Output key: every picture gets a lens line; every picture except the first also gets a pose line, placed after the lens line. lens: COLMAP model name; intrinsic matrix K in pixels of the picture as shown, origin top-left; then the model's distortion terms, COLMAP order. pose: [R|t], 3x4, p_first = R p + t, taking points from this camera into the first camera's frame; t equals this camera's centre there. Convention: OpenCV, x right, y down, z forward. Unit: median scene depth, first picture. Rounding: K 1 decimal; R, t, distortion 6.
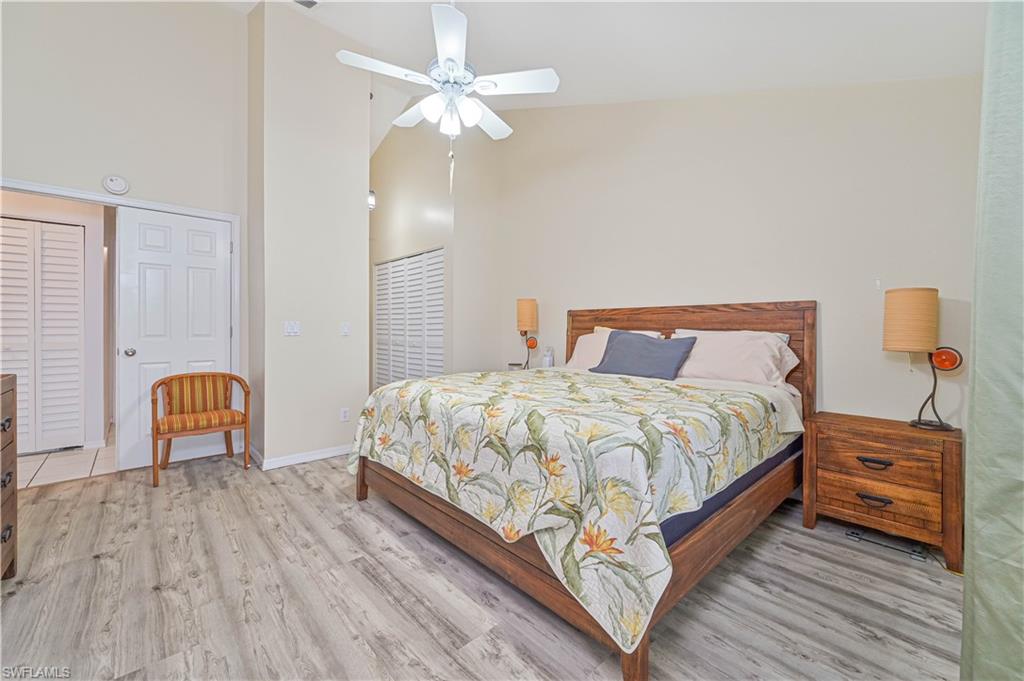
lens RADIAL K [[405.0, 0, 503.2], [0, 405.0, 337.2], [0, 0, 1]] dist [0.001682, -0.000233]
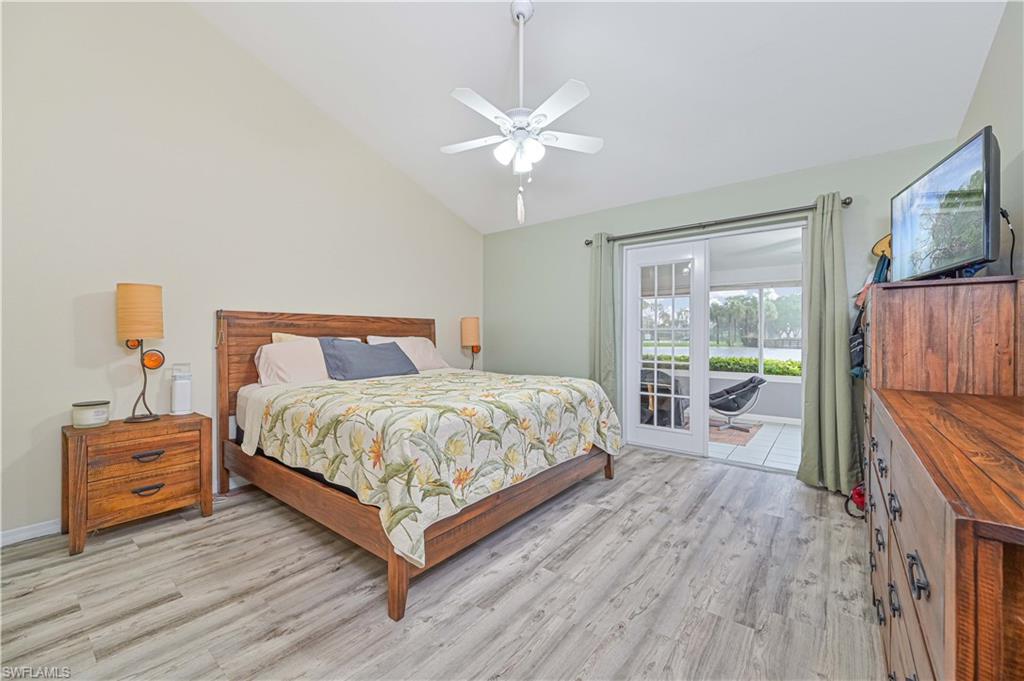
lens RADIAL K [[405.0, 0, 511.8], [0, 405.0, 333.7], [0, 0, 1]] dist [0.001682, -0.000233]
pose [[-0.164513, -0.003051, 0.986370, -1.367494], [0.015599, 0.999862, 0.005695, -0.042611], [-0.986252, 0.016324, -0.164443, 1.278858]]
